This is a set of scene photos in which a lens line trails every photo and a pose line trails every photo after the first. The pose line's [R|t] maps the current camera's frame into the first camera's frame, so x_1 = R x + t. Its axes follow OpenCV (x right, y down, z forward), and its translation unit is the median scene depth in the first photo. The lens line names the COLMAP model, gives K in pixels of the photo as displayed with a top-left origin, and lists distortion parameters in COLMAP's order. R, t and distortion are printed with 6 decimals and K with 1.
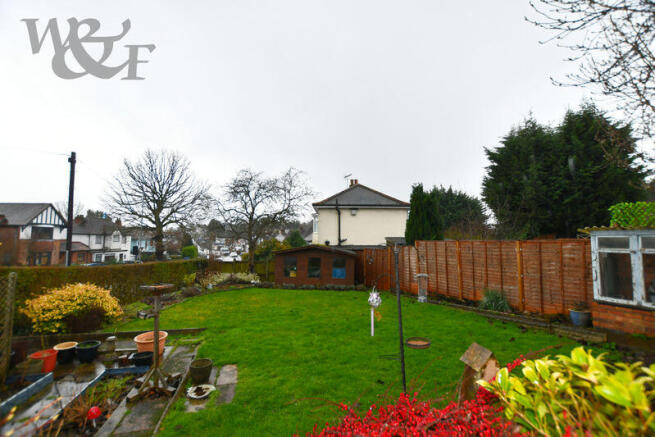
lens RADIAL K [[290.6, 0, 327.5], [0, 290.6, 218.5], [0, 0, 1]] dist [-0.020854, -0.000142]
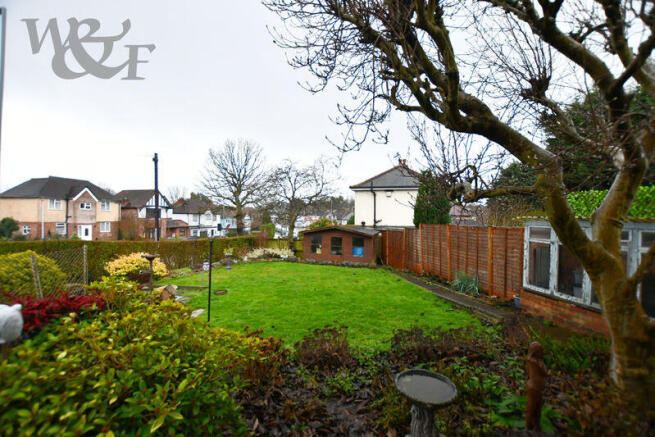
lens RADIAL K [[290.6, 0, 327.5], [0, 290.6, 218.5], [0, 0, 1]] dist [-0.020854, -0.000142]
pose [[0.961938, 0.005346, -0.273214, 0.162403], [0.015979, 0.996997, 0.075770, -0.016029], [0.272799, -0.077252, 0.958965, -0.052940]]
